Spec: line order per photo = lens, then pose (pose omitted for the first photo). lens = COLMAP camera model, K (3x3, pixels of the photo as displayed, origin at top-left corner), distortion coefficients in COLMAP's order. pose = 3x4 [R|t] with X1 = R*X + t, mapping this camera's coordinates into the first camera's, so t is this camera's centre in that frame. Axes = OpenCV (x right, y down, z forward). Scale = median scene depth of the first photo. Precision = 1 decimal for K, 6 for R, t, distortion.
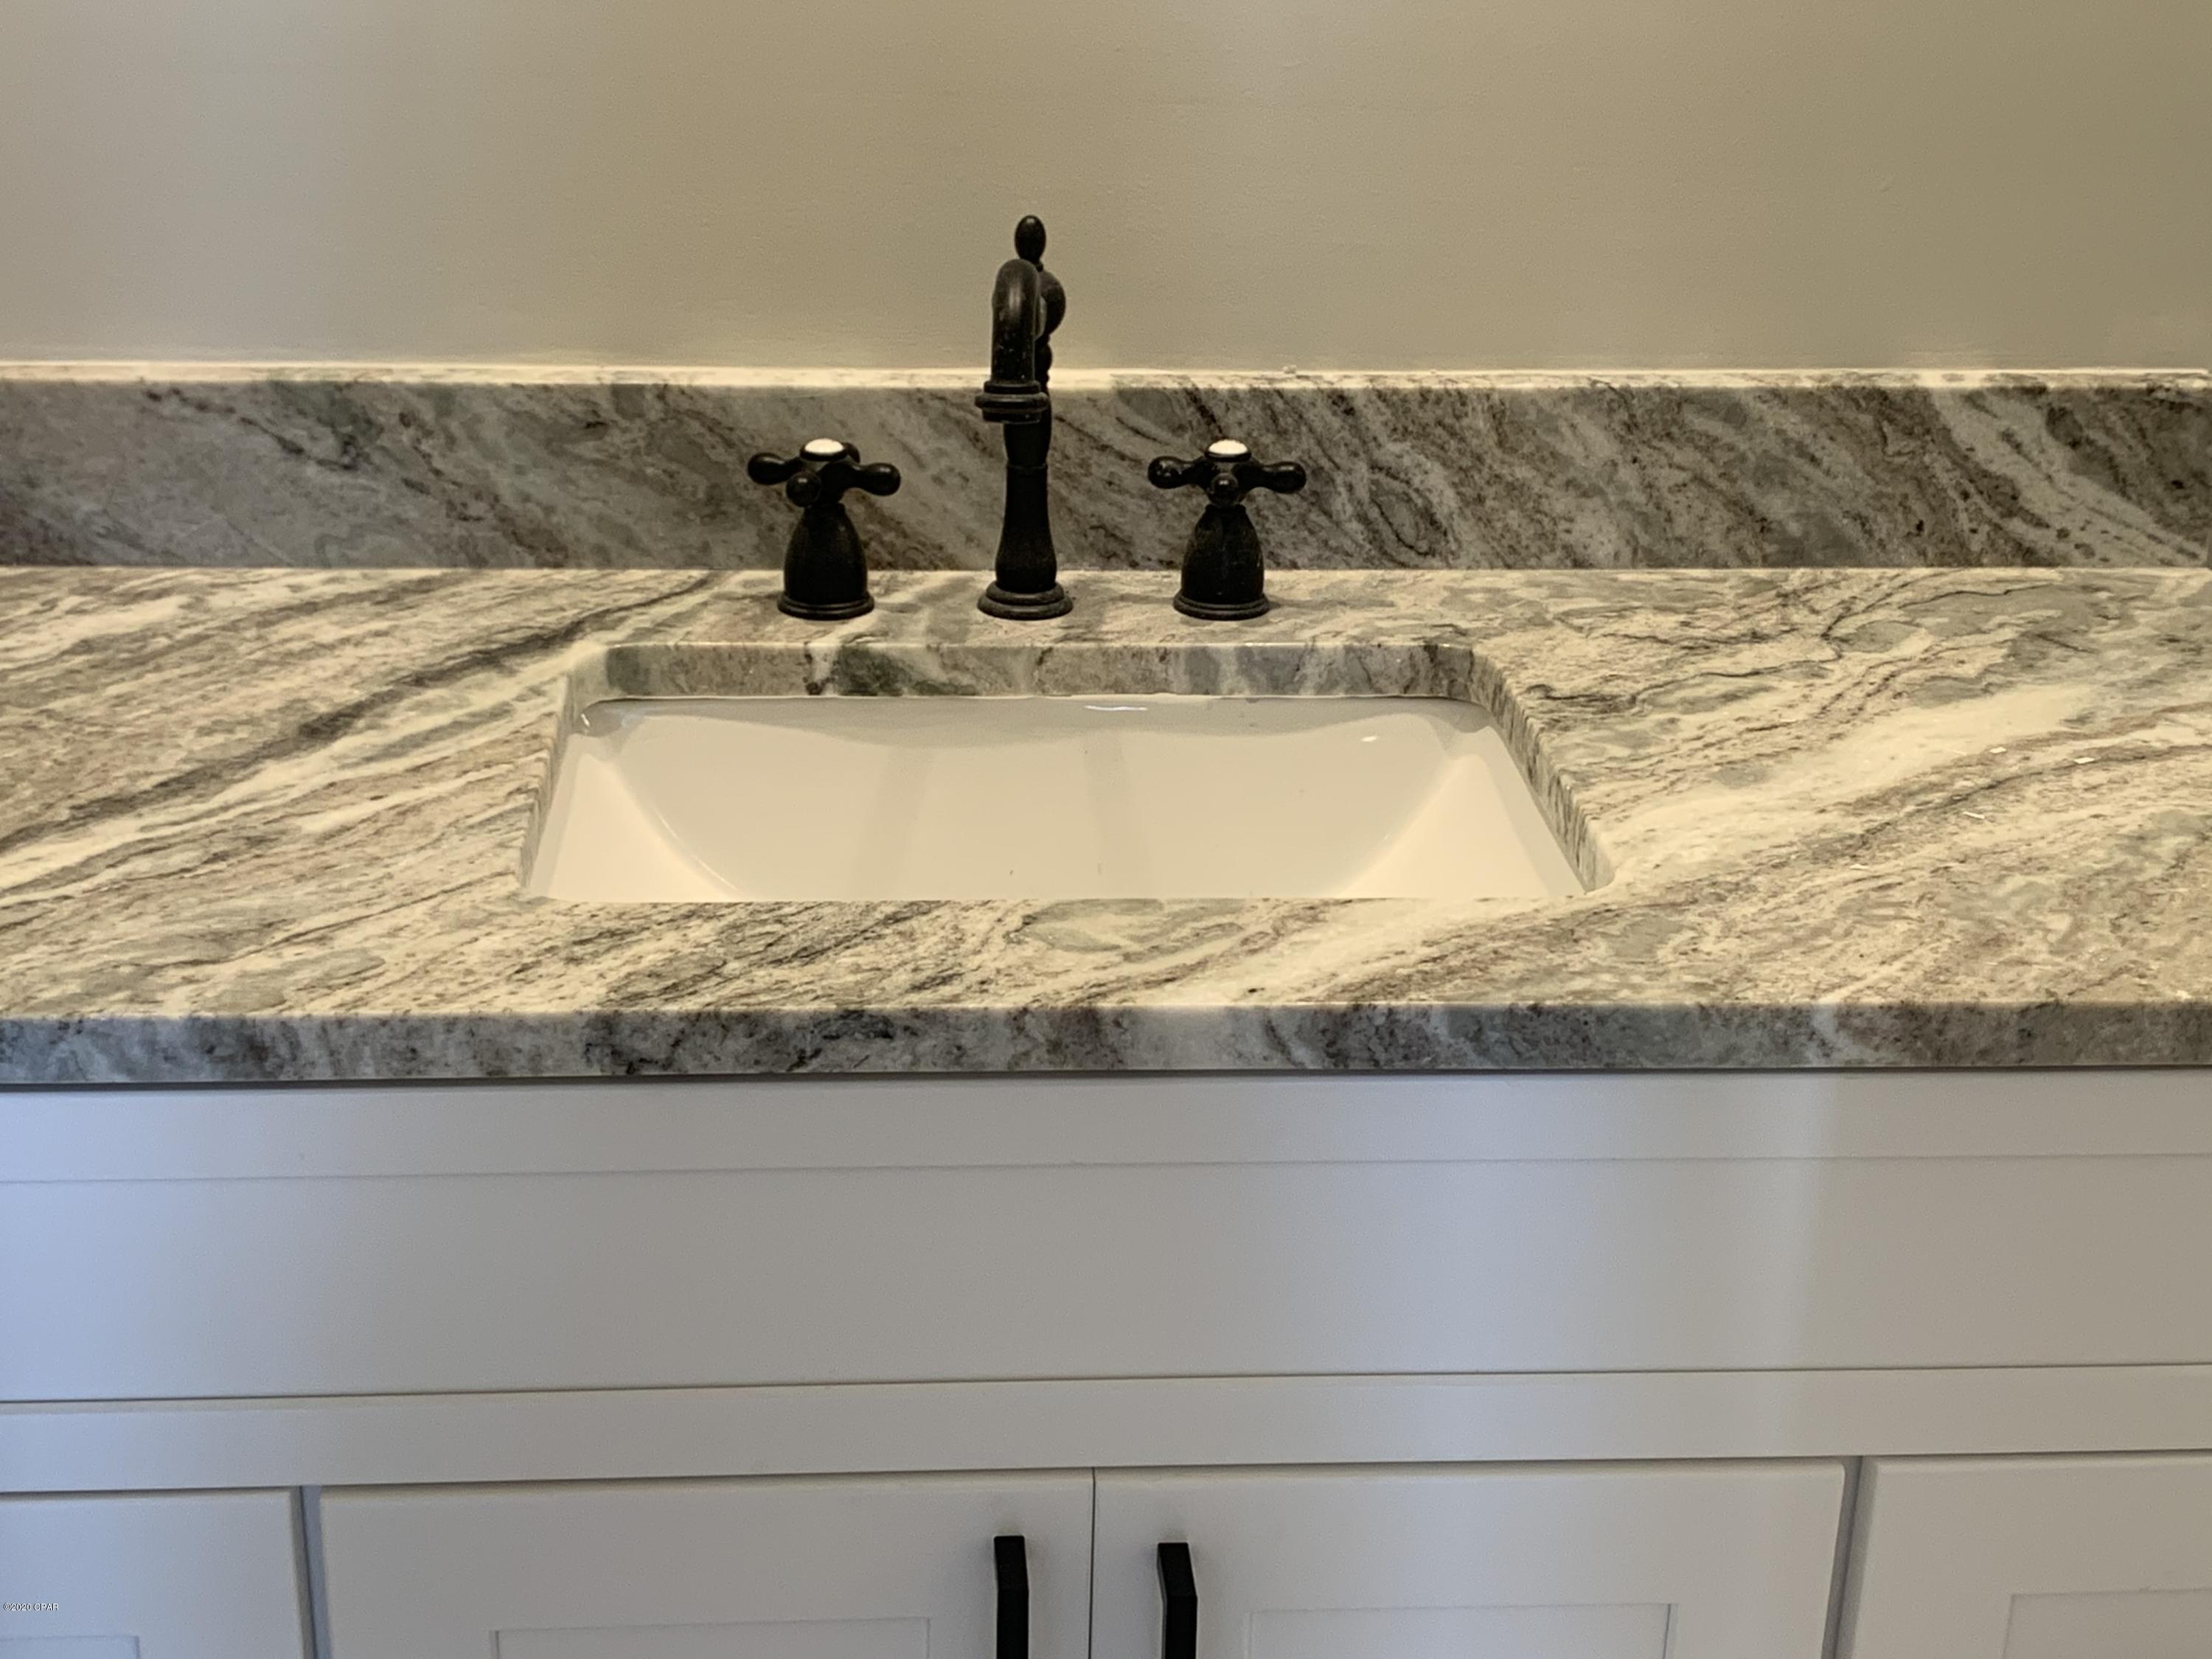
lens RADIAL K [[3013.3, 0, 1059.7], [0, 3013.3, 810.2], [0, 0, 1]] dist [0.096962, 0.000000]
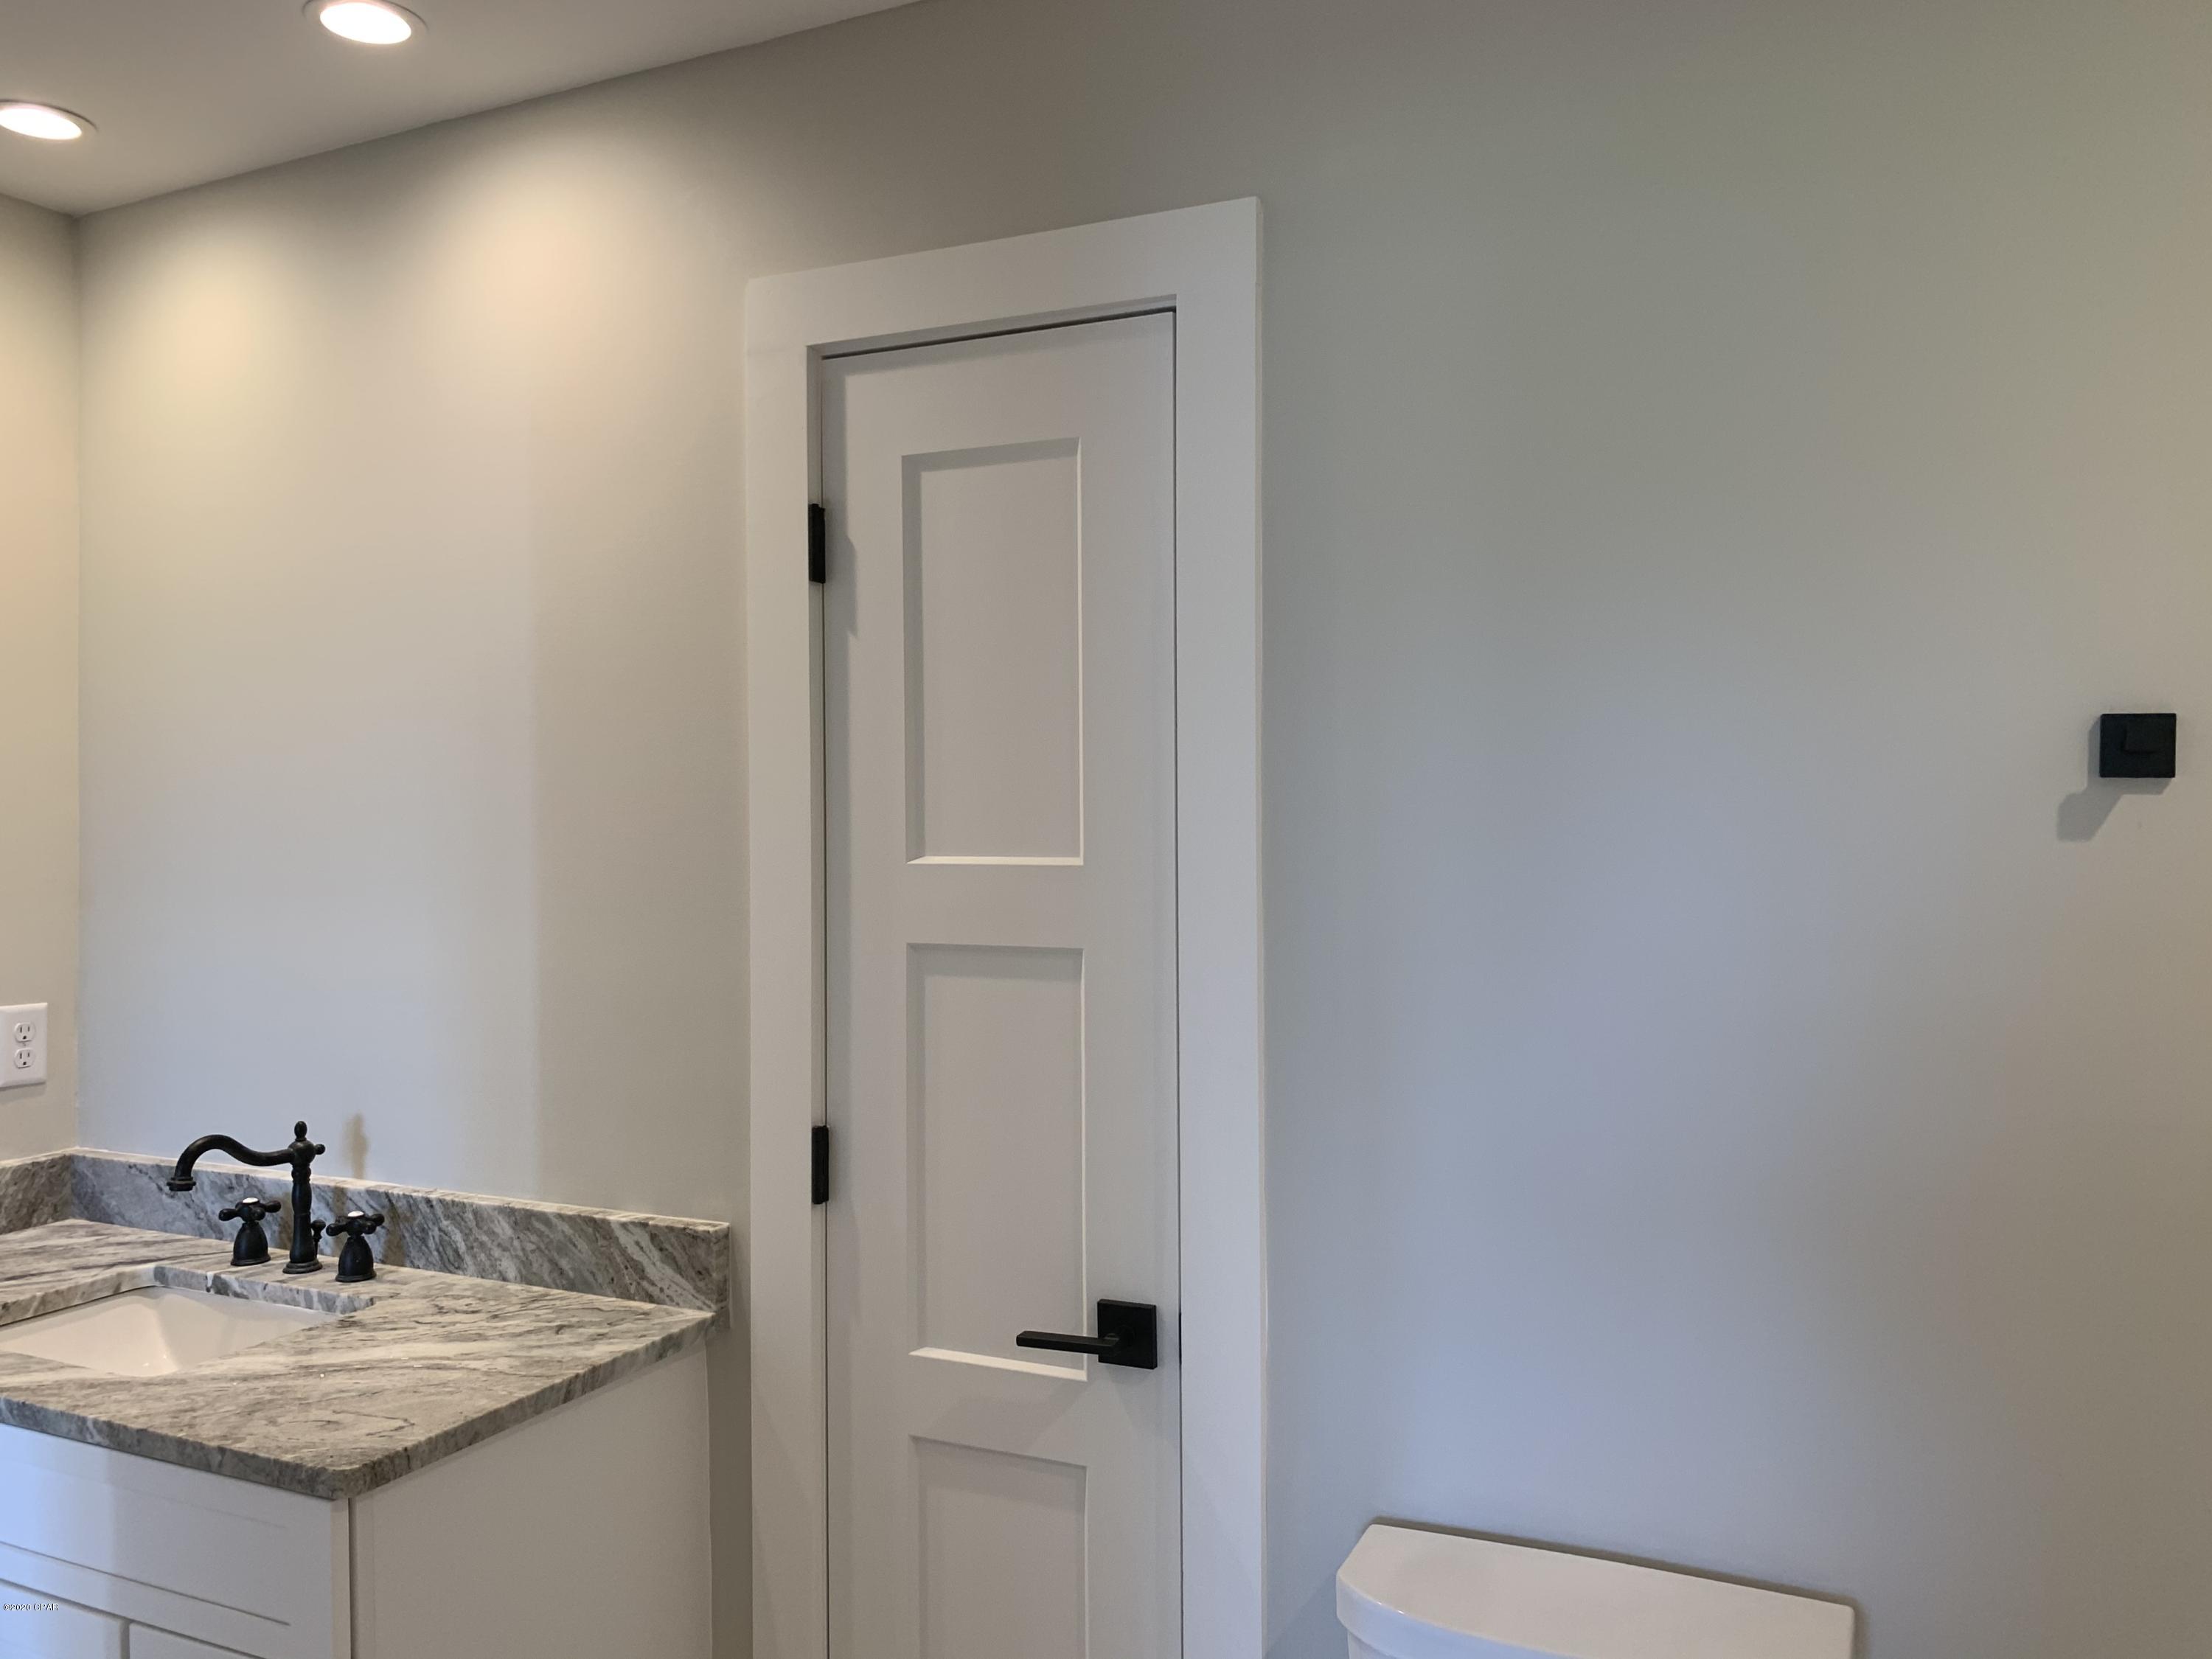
lens RADIAL K [[1690.2, 0, 1076.3], [0, 1690.2, 814.5], [0, 0, 1]] dist [0.036308, -0.044930]
pose [[0.876123, -0.024034, -0.481489, 1.297743], [-0.155087, 0.931613, -0.328702, -0.055059], [0.456462, 0.362656, 0.812480, -0.031960]]
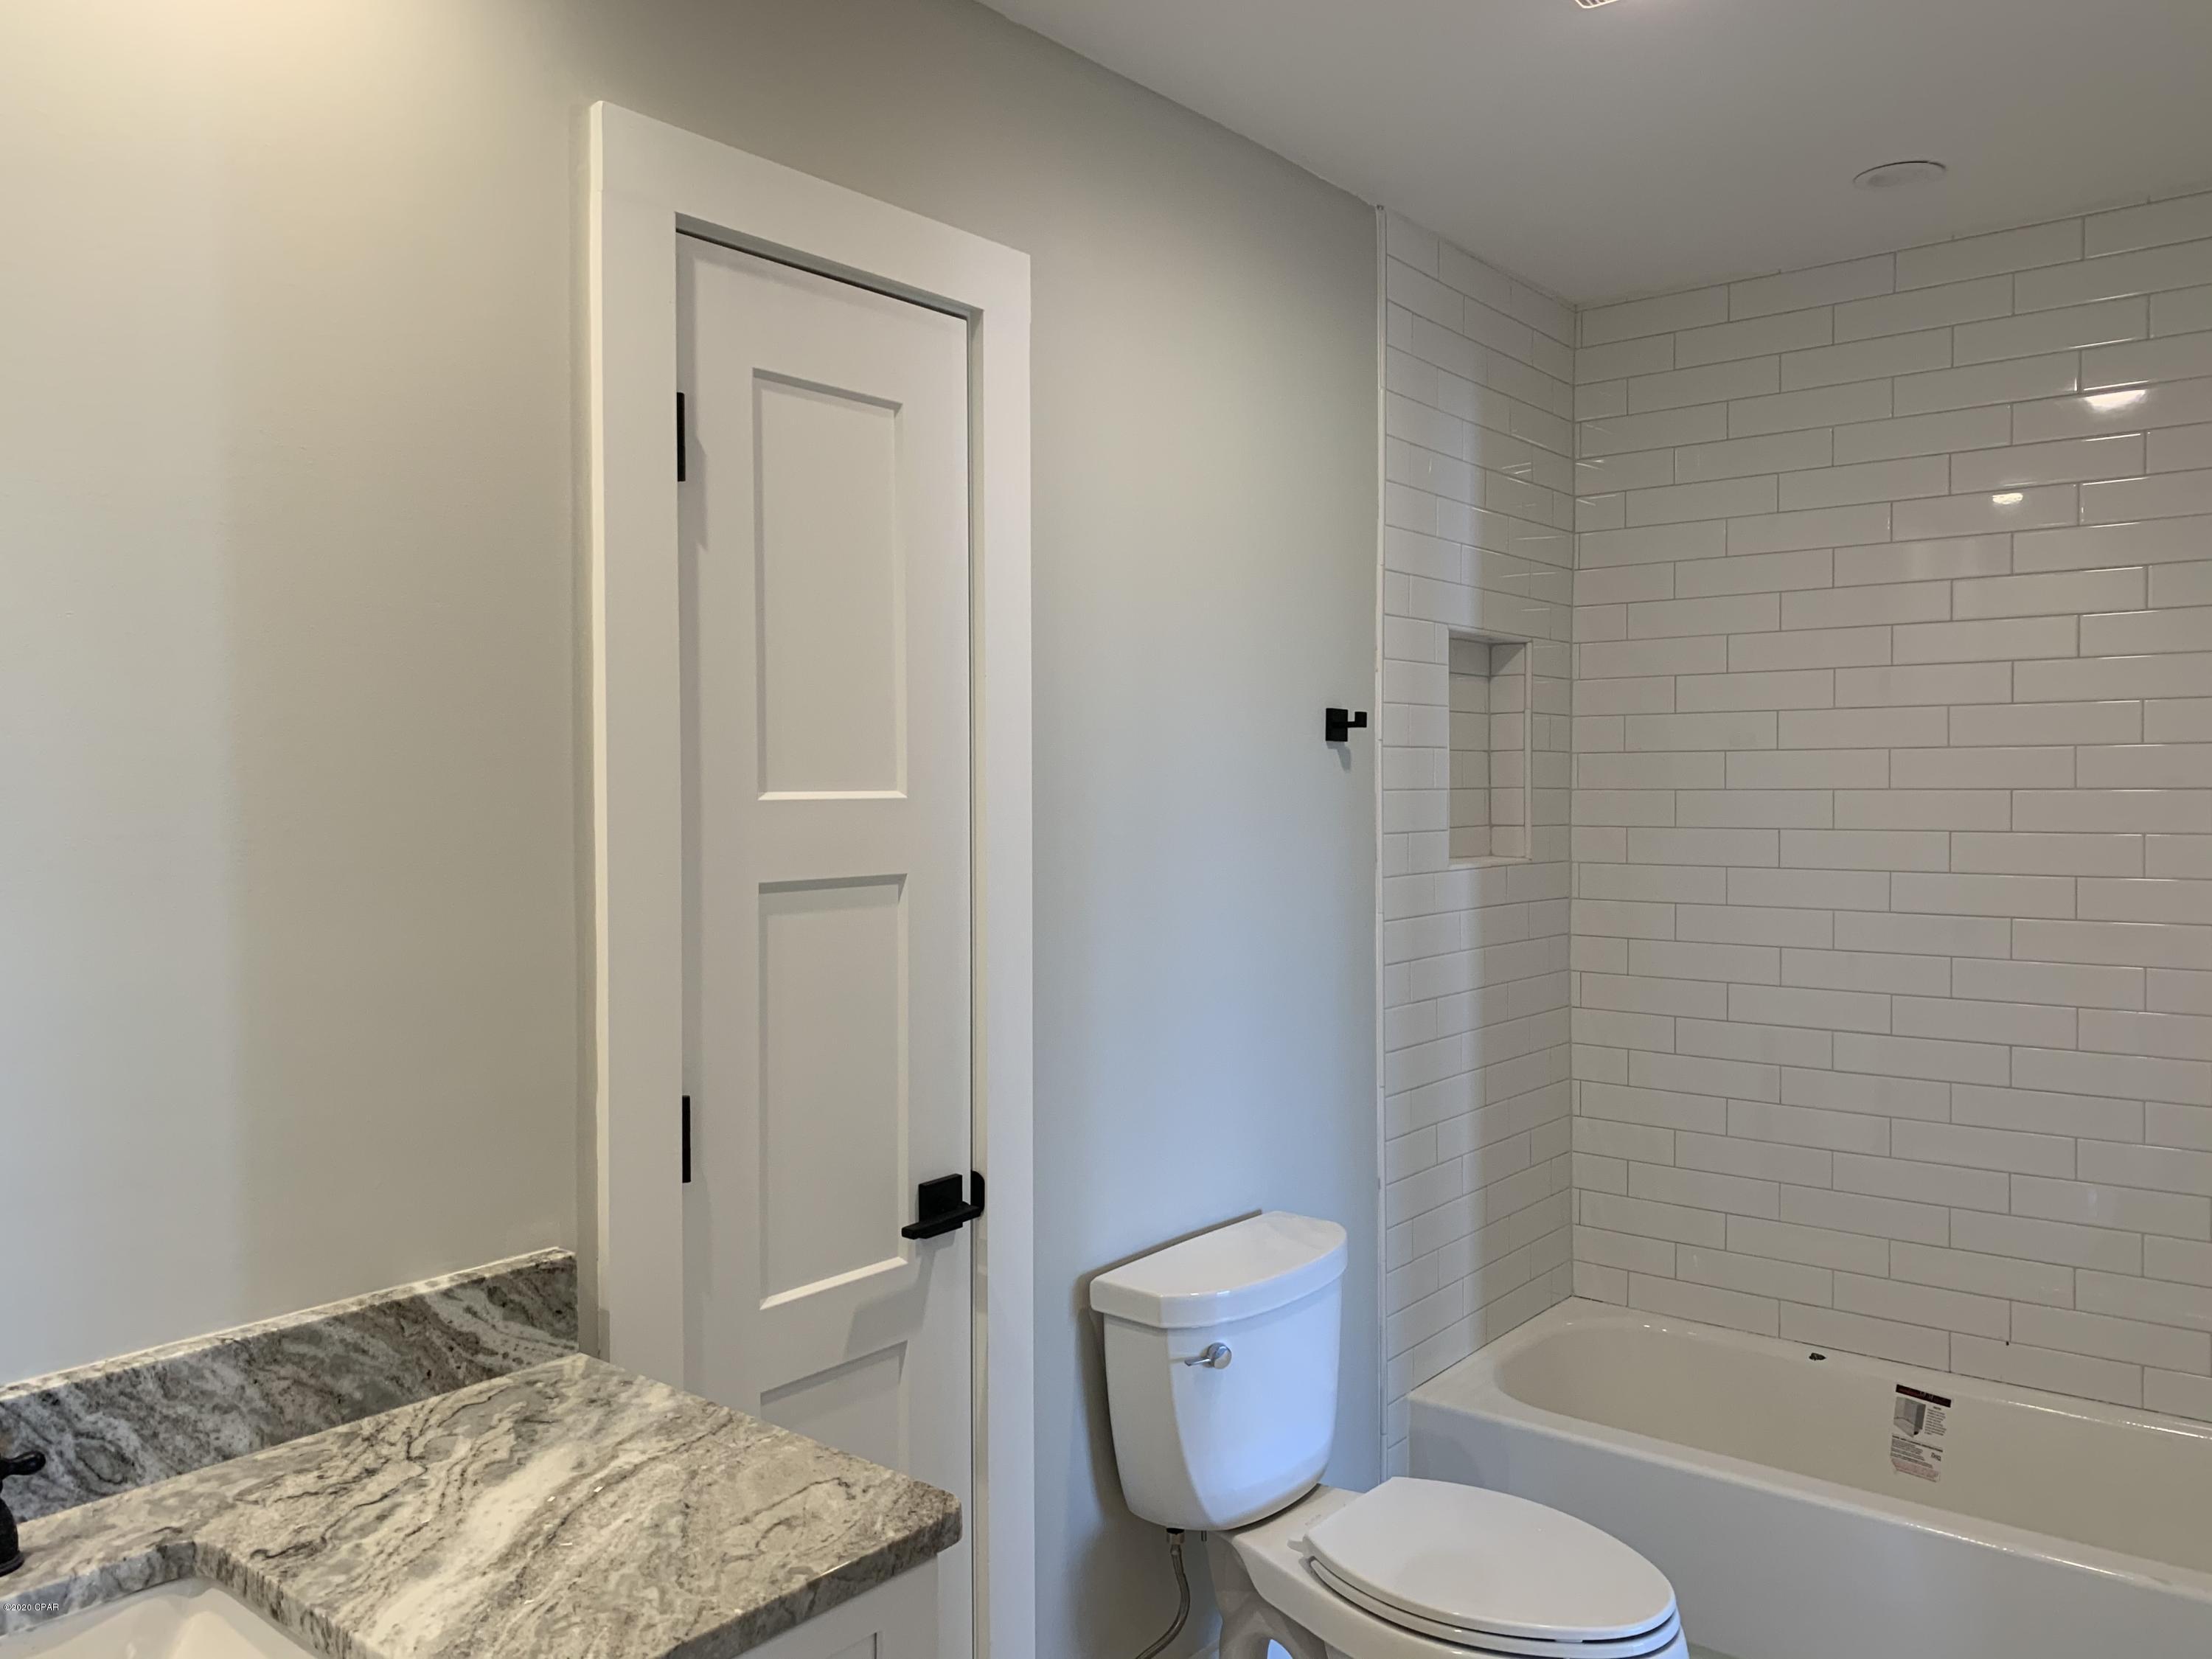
lens RADIAL K [[1690.2, 0, 1079.5], [0, 1690.2, 816.0], [0, 0, 1]] dist [0.036308, -0.044930]
pose [[0.684812, -0.041088, 0.727560, -0.161048], [0.285315, 0.933820, -0.215815, -0.079010], [-0.670543, 0.355376, 0.651214, 0.012884]]
